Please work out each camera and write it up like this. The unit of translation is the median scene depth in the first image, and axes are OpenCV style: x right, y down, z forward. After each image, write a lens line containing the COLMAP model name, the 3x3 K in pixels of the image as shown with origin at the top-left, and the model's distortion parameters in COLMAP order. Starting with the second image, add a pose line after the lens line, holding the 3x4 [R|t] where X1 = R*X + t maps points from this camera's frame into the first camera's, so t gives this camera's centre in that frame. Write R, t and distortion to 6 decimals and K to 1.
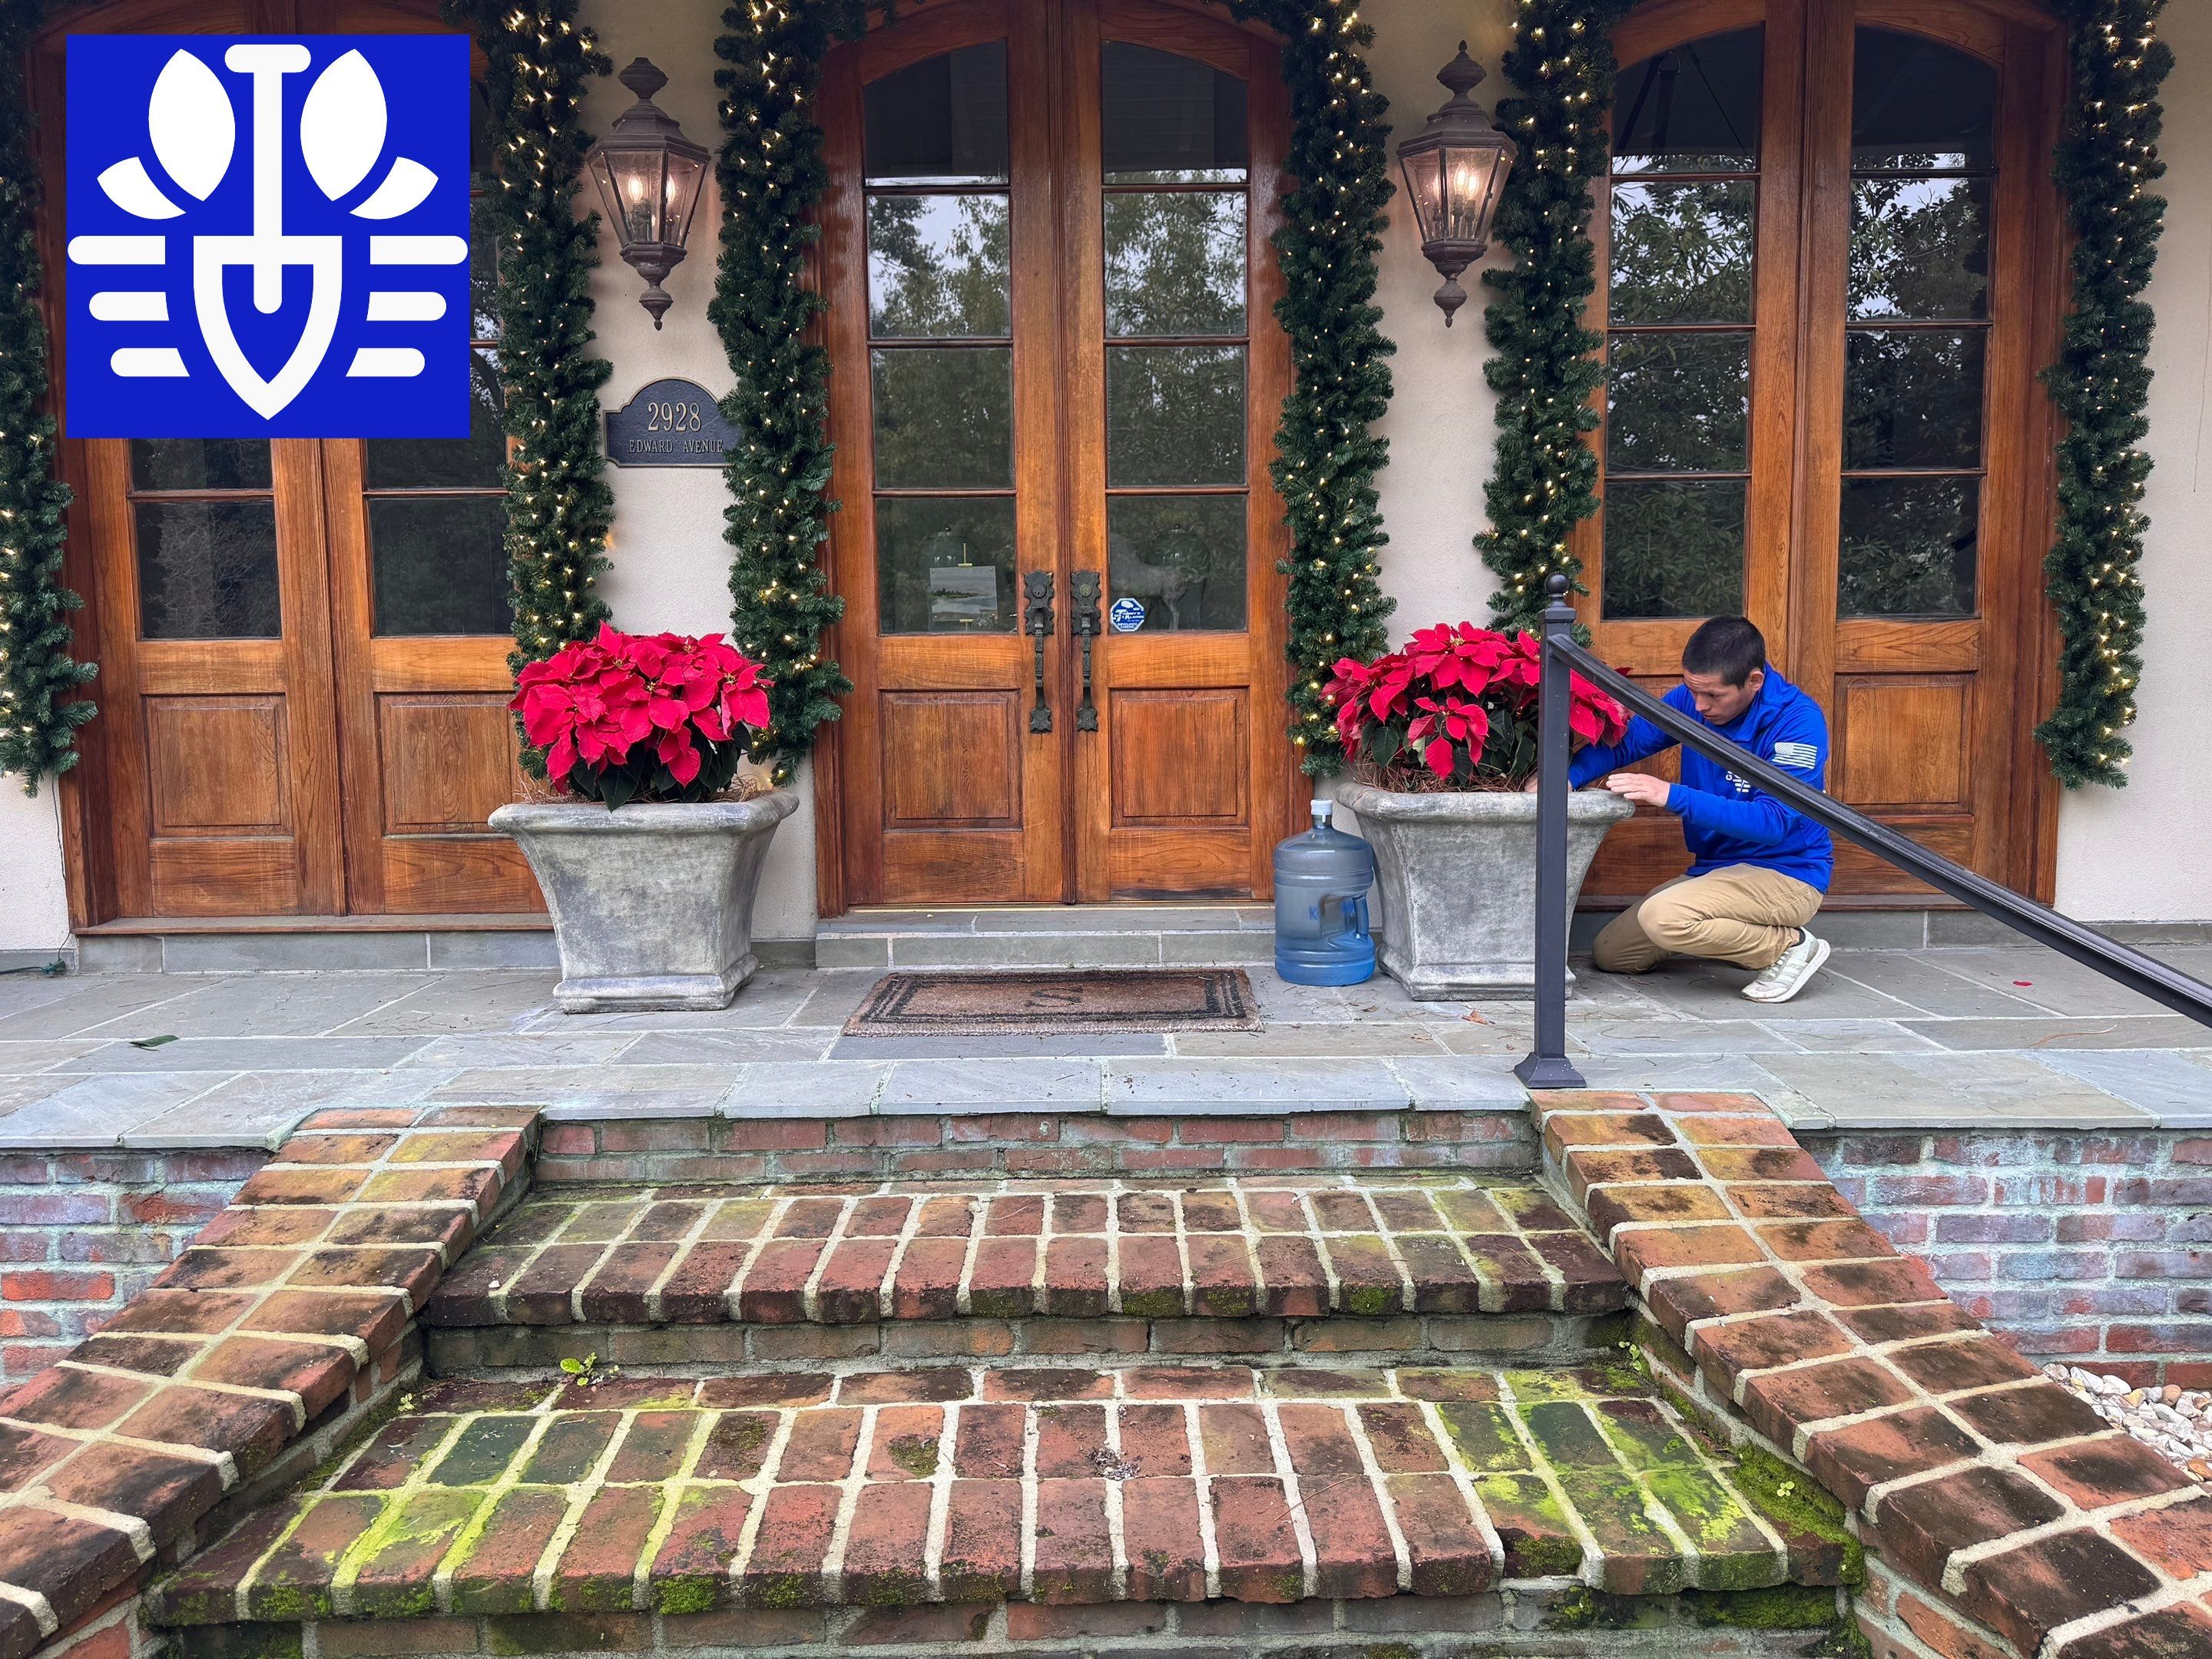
lens RADIAL K [[1634.2, 0, 1106.0], [0, 1634.2, 829.5], [0, 0, 1]] dist [0.149847, -0.286094]
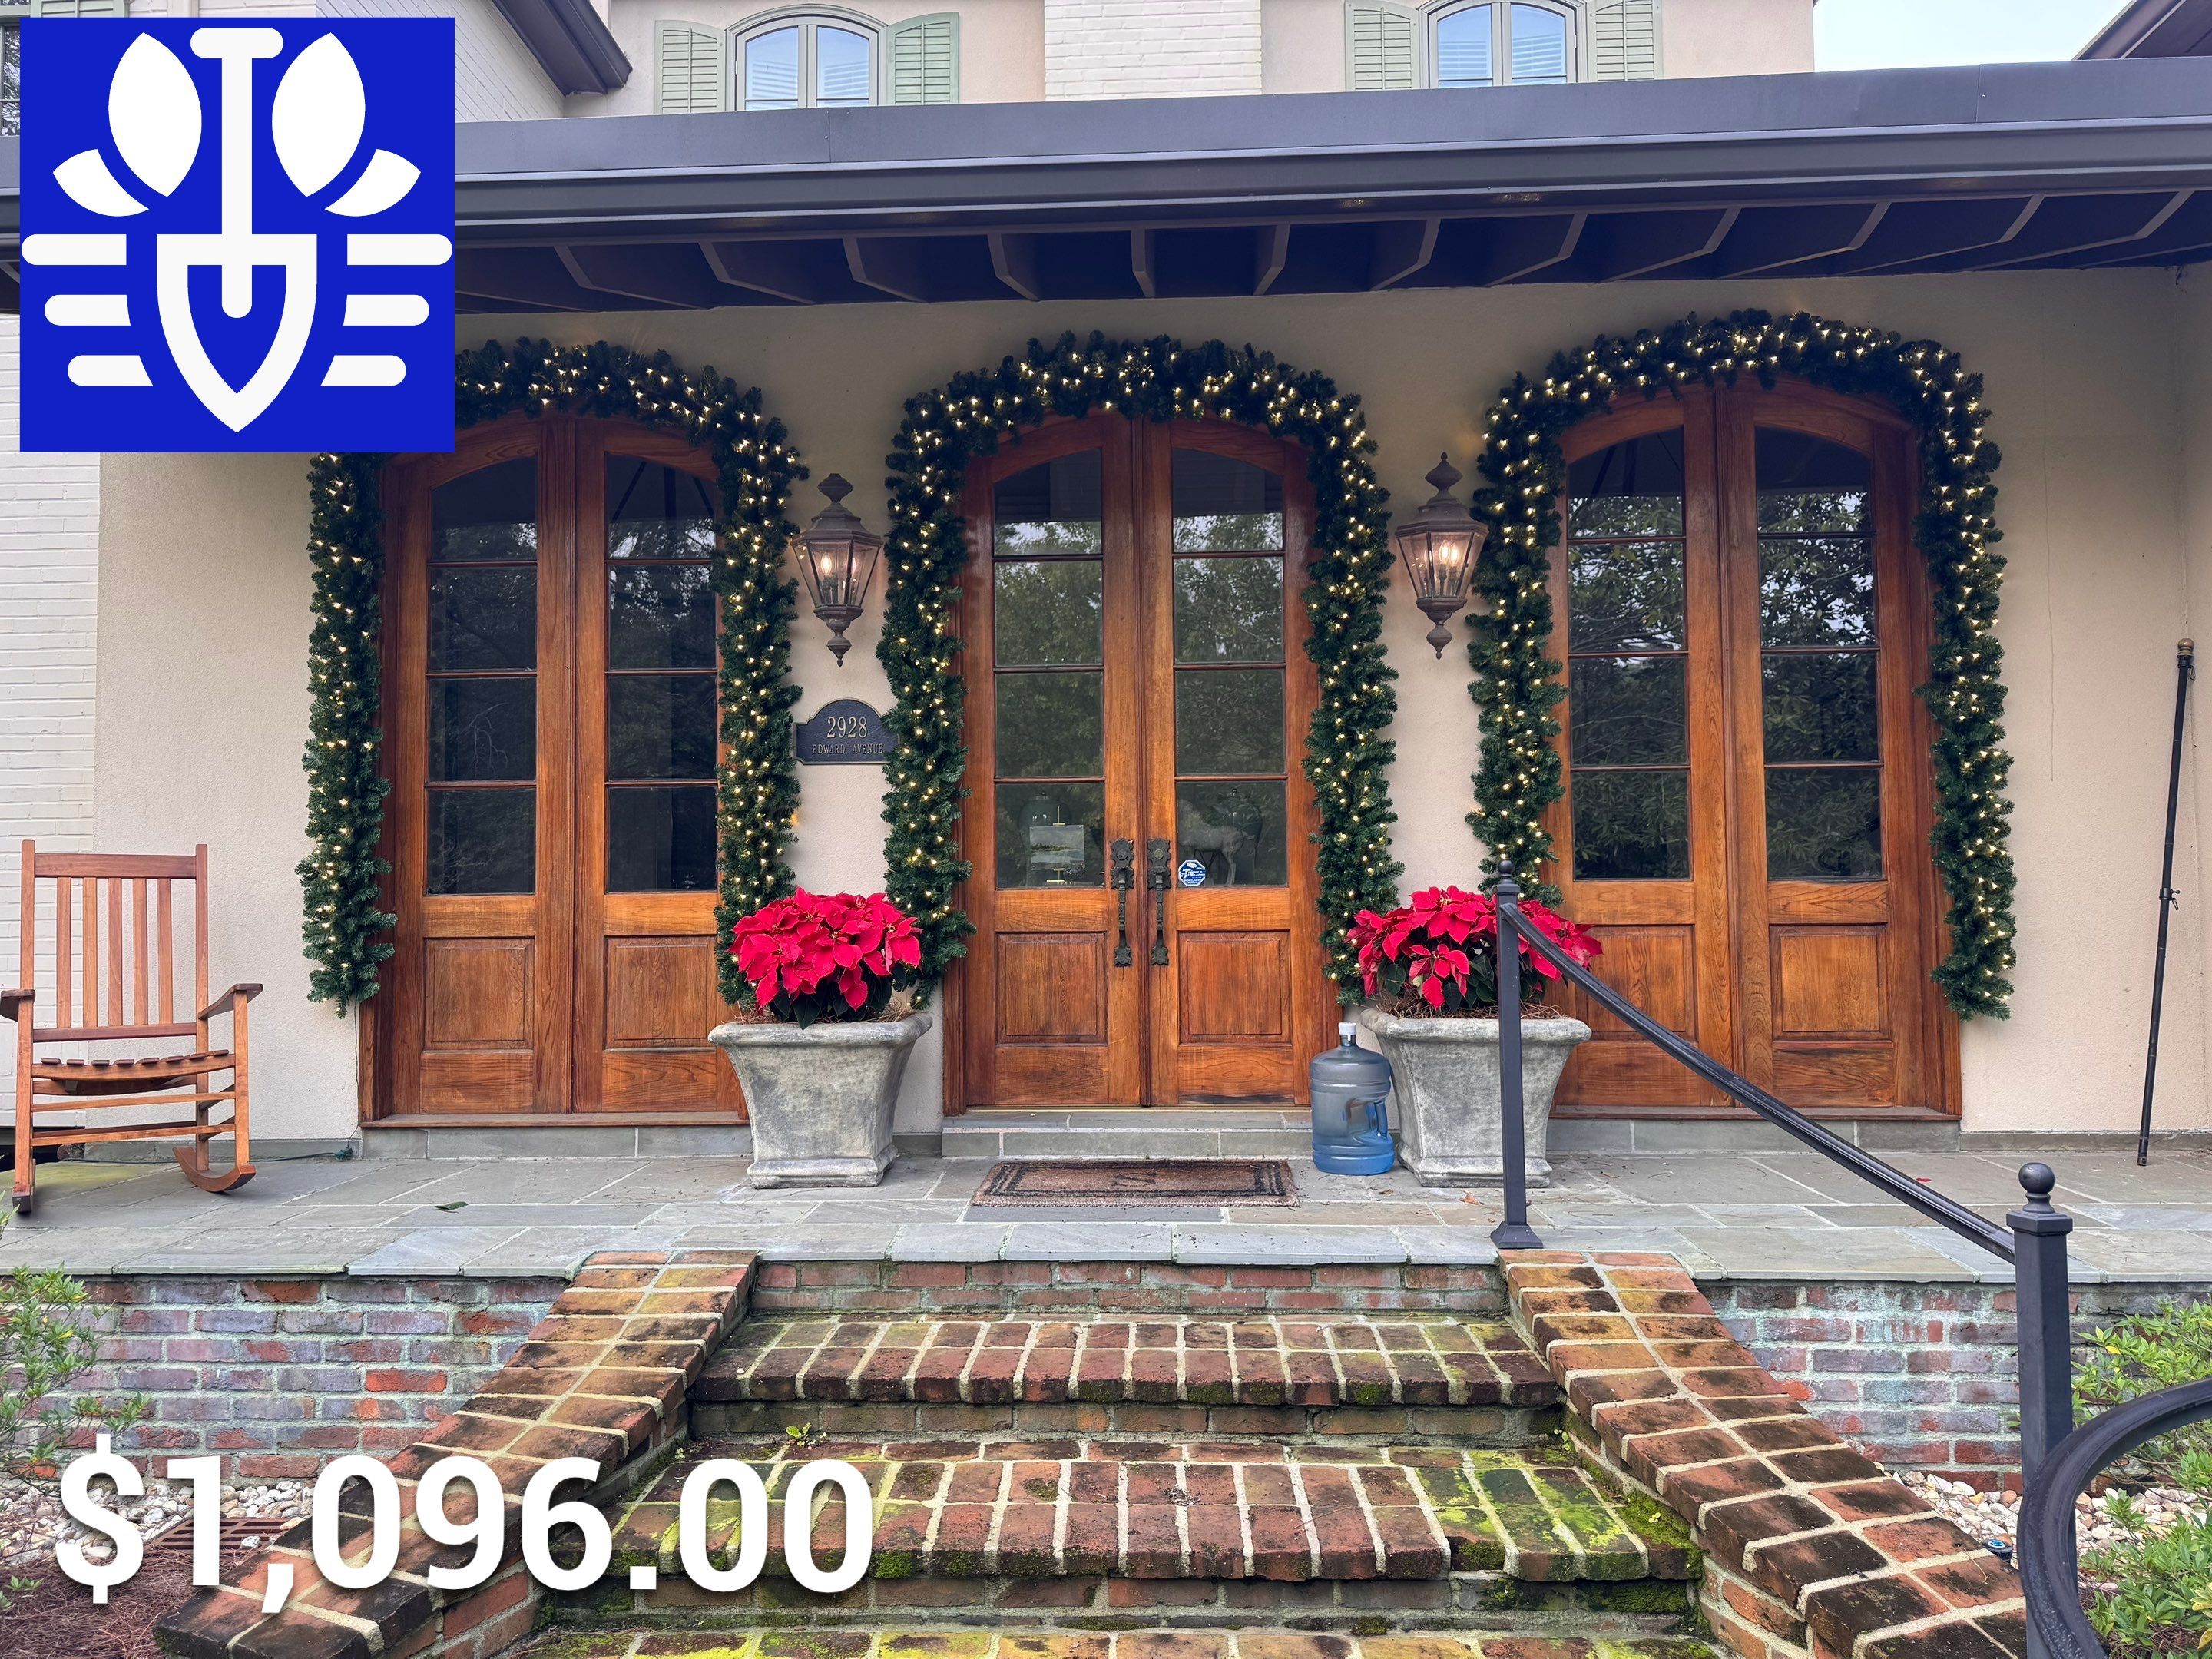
lens RADIAL K [[1634.2, 0, 1106.0], [0, 1634.2, 829.5], [0, 0, 1]] dist [0.149847, -0.286094]
pose [[0.999120, 0.000741, -0.041941, -0.000463], [-0.006272, 0.991241, -0.131913, 0.002479], [0.041476, 0.132060, 0.990374, -0.310986]]
